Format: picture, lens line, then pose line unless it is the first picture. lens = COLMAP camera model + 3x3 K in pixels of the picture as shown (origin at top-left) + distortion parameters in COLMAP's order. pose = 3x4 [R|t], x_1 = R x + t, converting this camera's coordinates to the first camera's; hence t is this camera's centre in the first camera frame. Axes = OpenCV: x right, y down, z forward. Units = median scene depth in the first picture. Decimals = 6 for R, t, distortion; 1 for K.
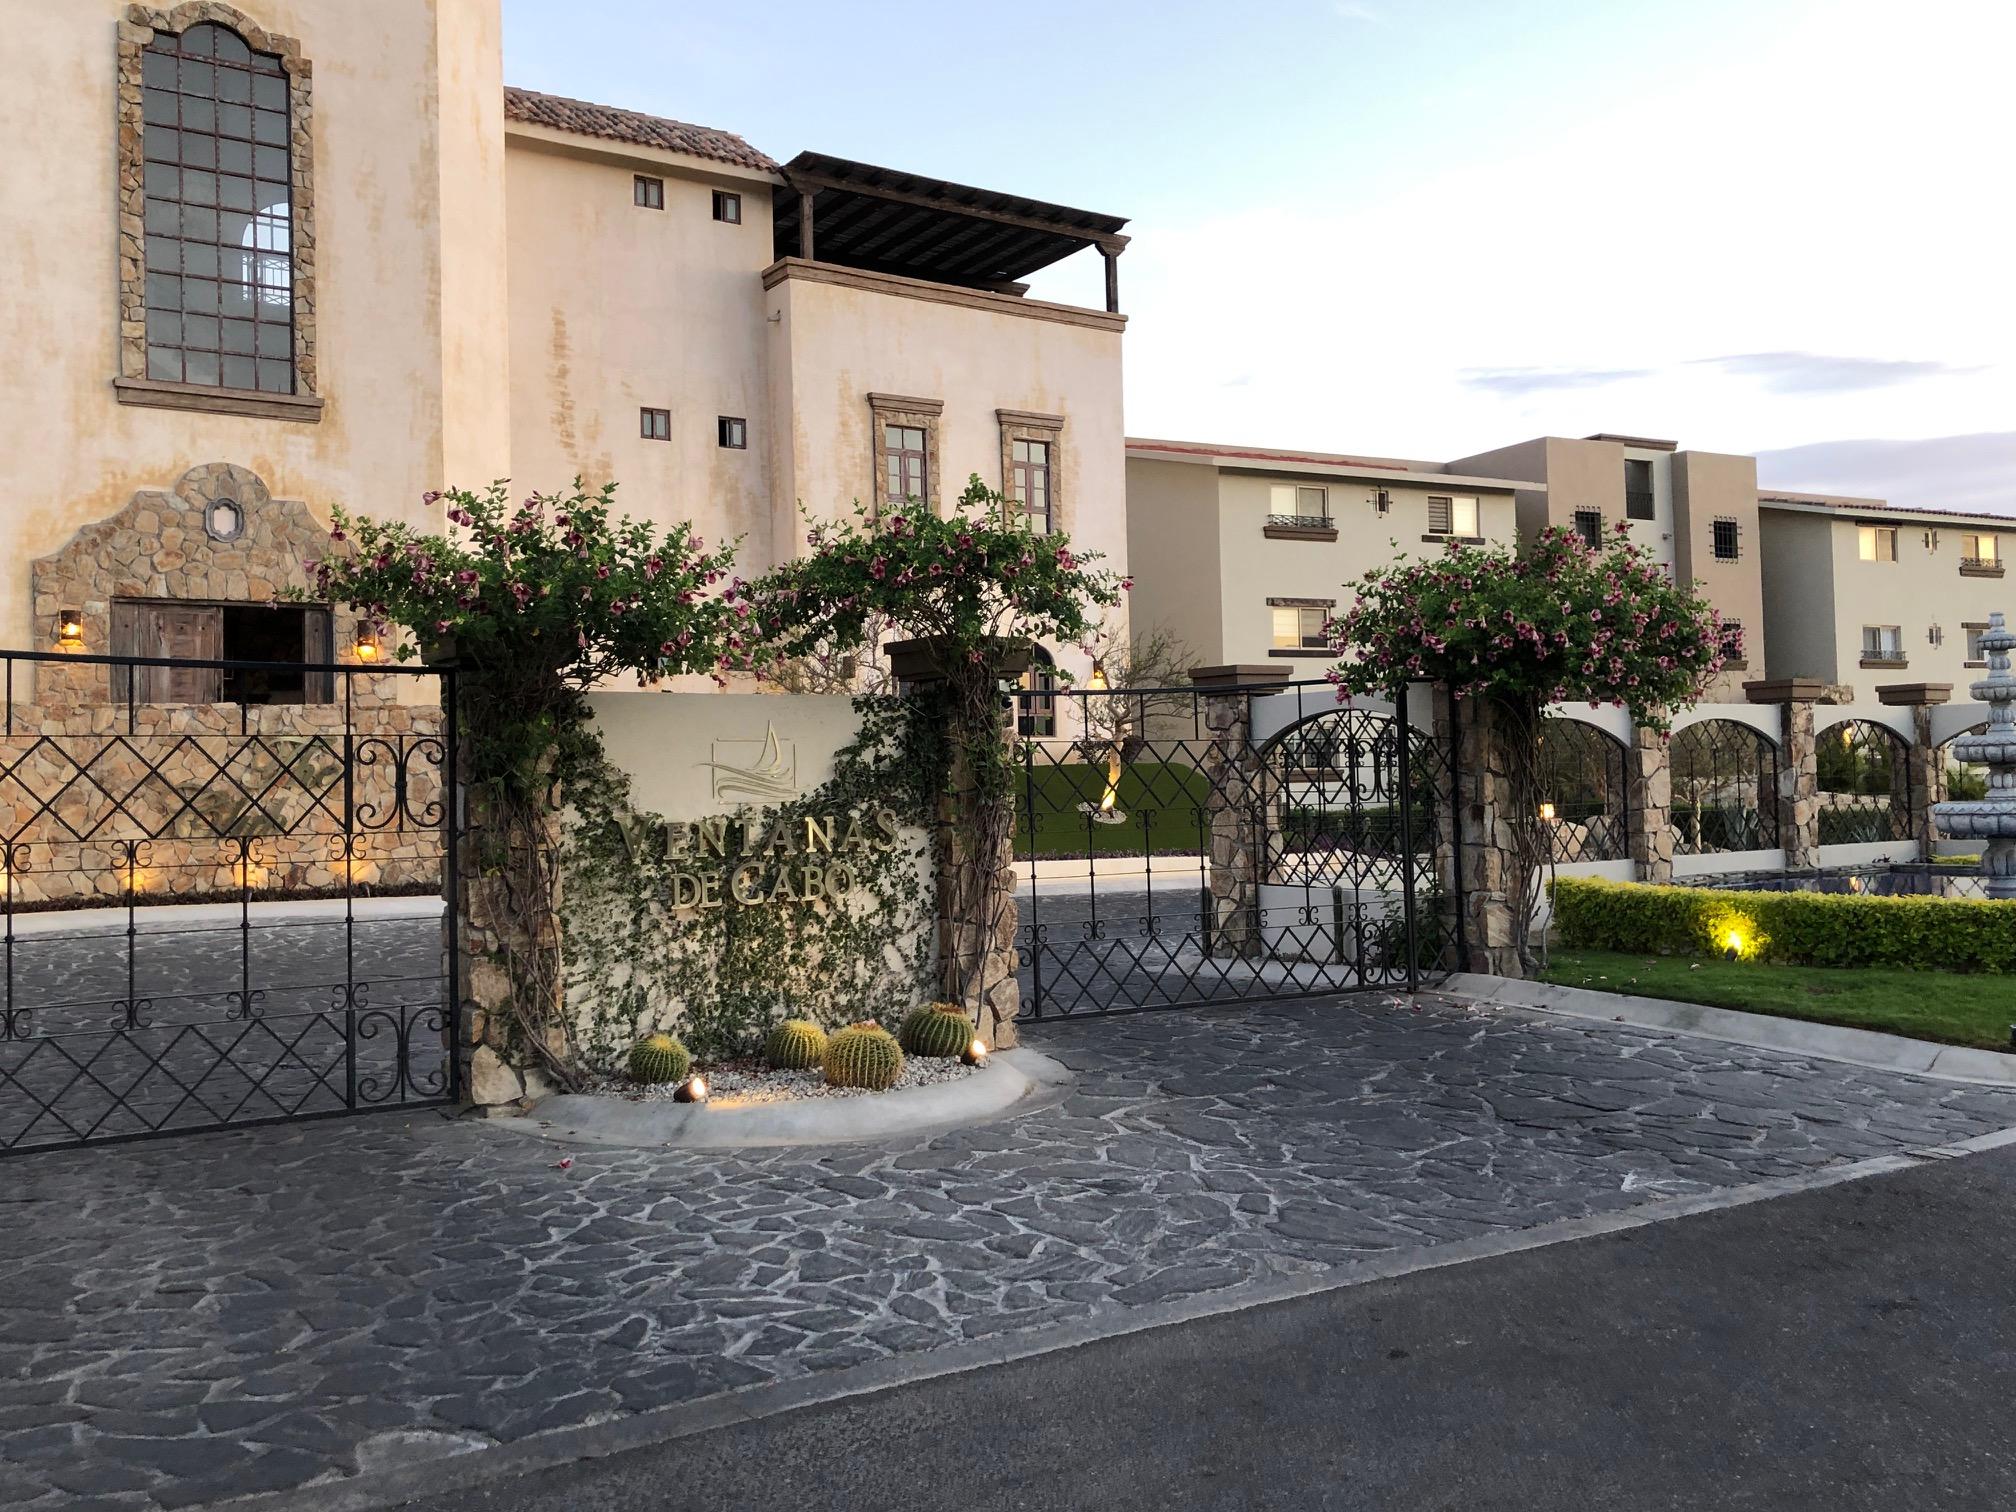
lens RADIAL K [[1669.7, 0, 1014.3], [0, 1669.7, 743.6], [0, 0, 1]] dist [0.007420, -0.004769]
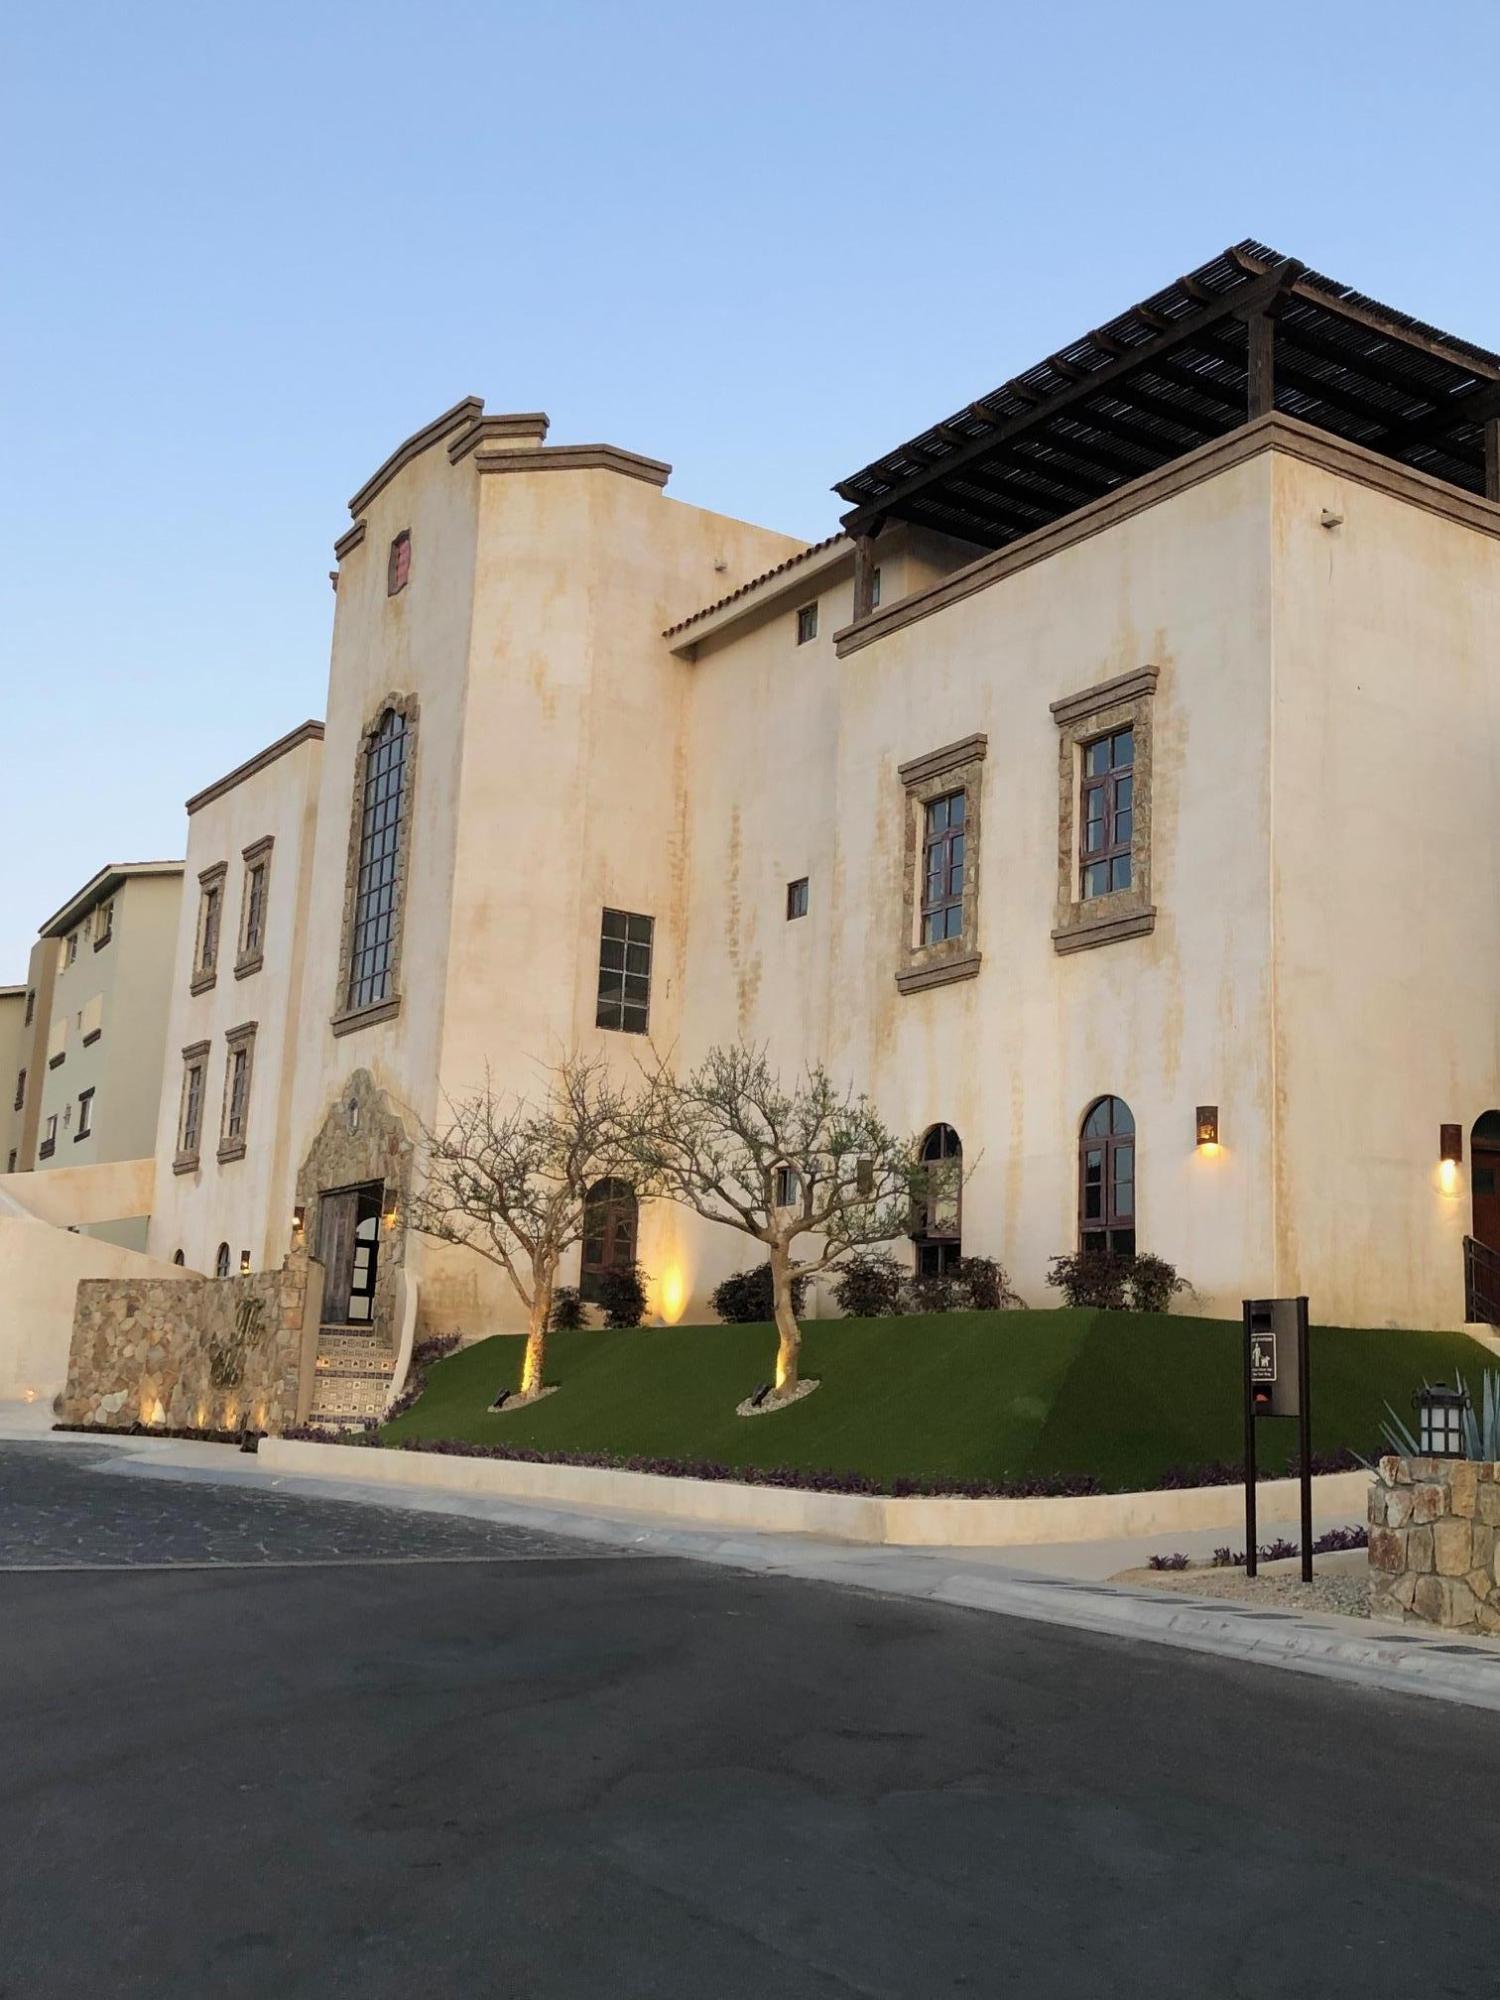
lens RADIAL K [[2065.7, 0, 750.6], [0, 2065.7, 997.3], [0, 0, 1]] dist [0.089143, 0.000000]
pose [[-0.001086, -0.188585, -0.982056, 0.987573], [-0.018427, 0.981894, -0.188533, 0.053759], [0.999830, 0.017891, -0.004541, 1.307658]]
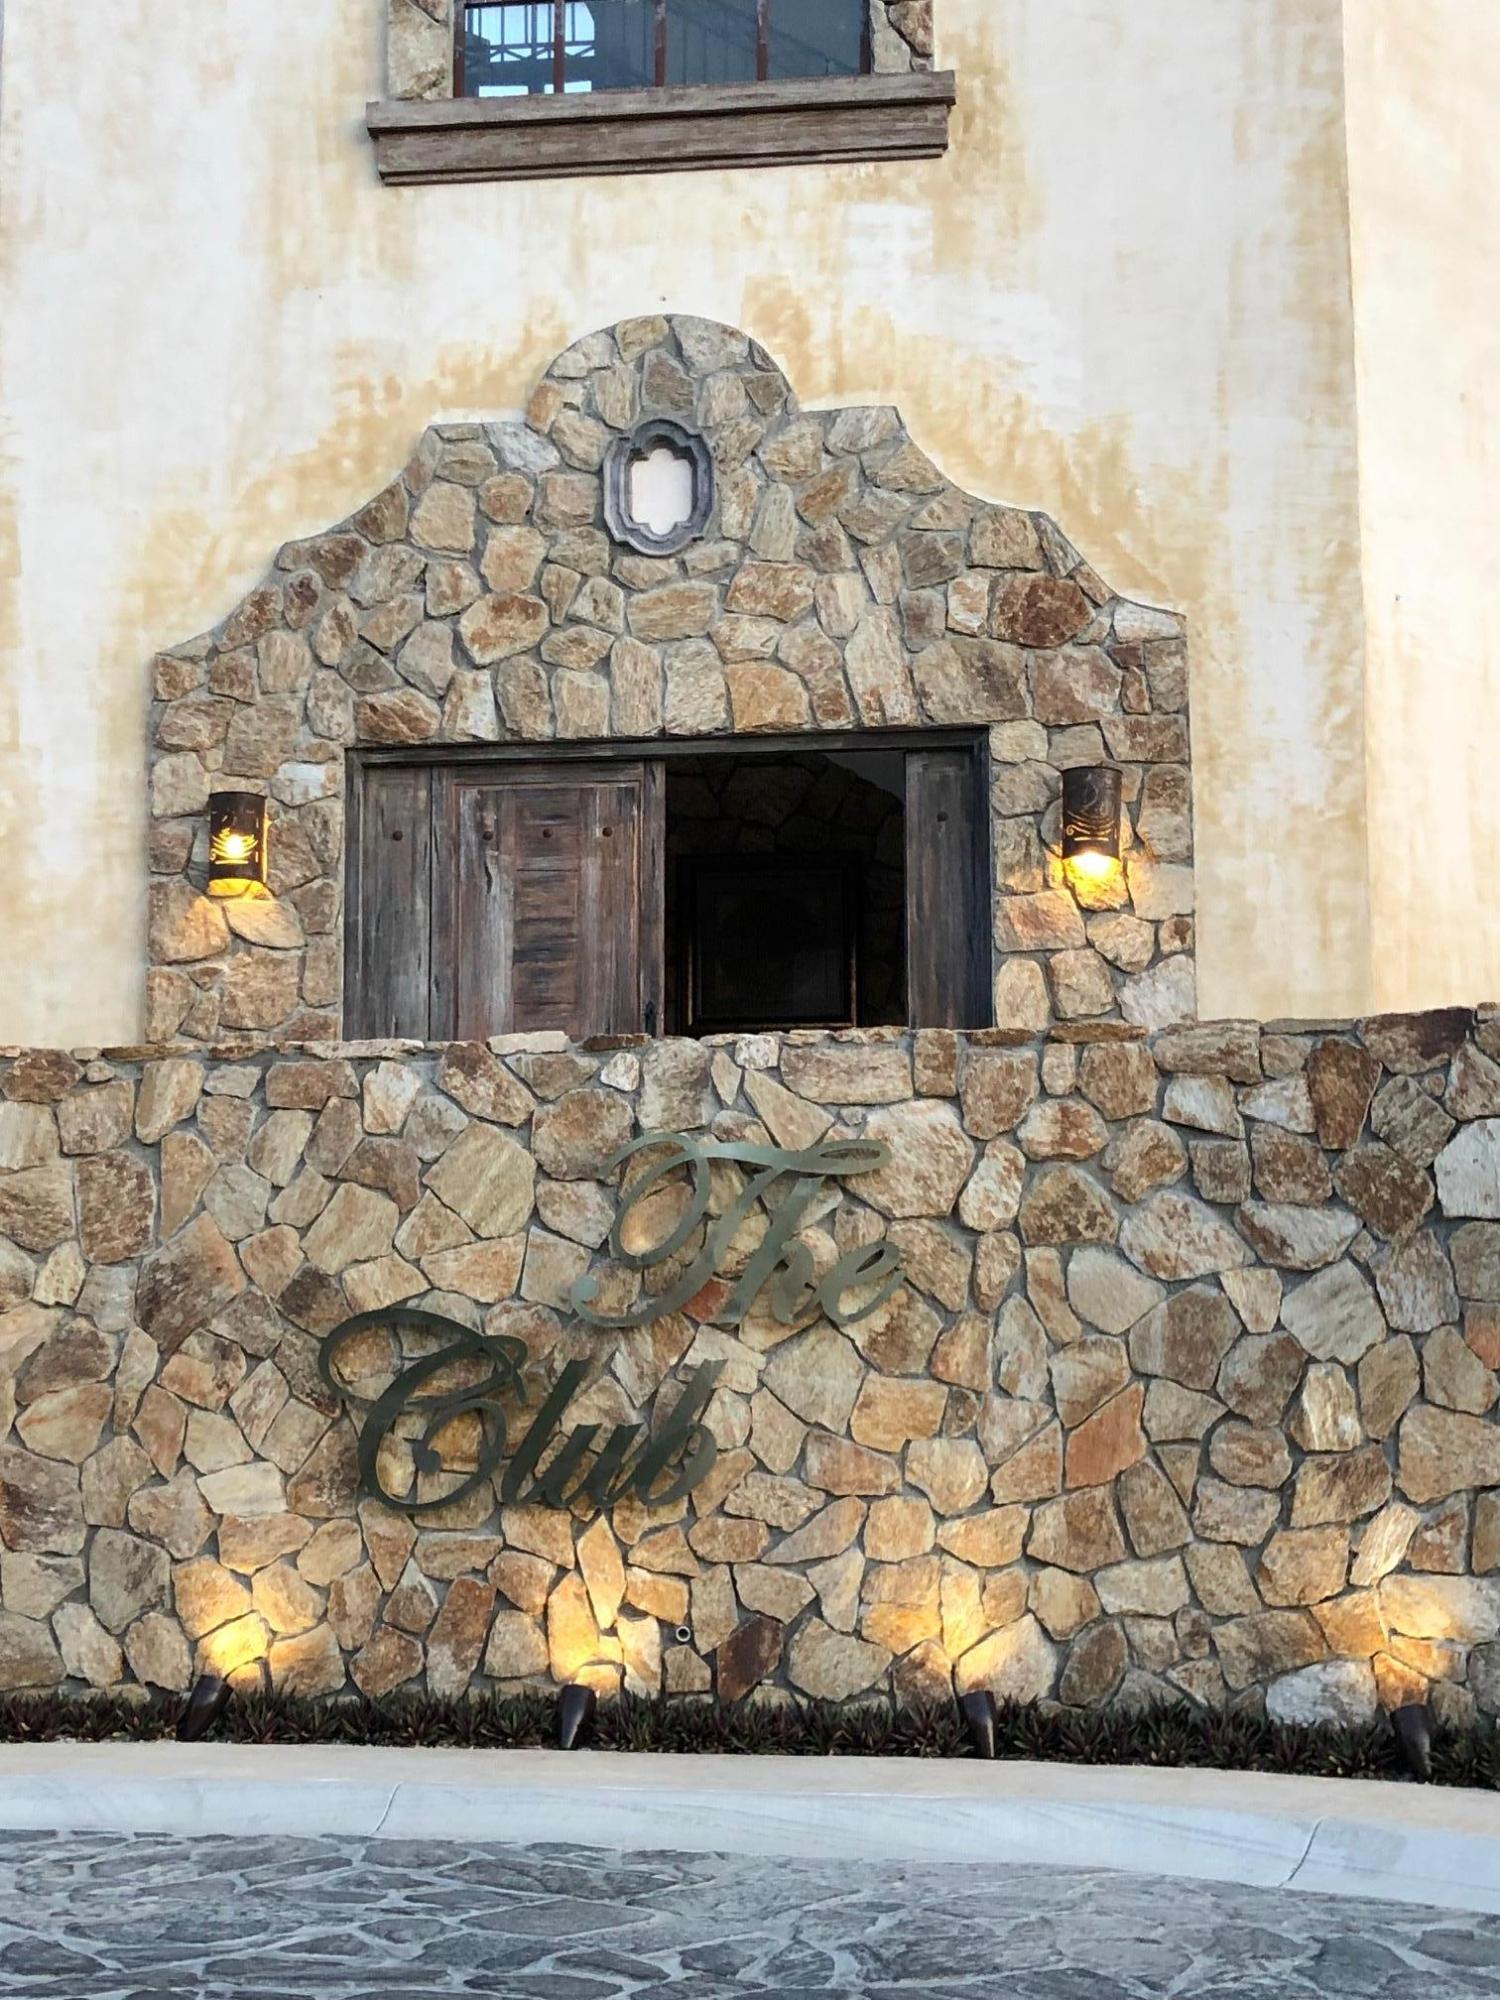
lens RADIAL K [[2874.2, 0, 741.6], [0, 2874.2, 1003.8], [0, 0, 1]] dist [0.079084, 0.000000]
pose [[0.759230, -0.073339, -0.646677, -0.115107], [0.002990, 0.994013, -0.109219, 0.024251], [0.650815, 0.080989, 0.754904, 0.615987]]
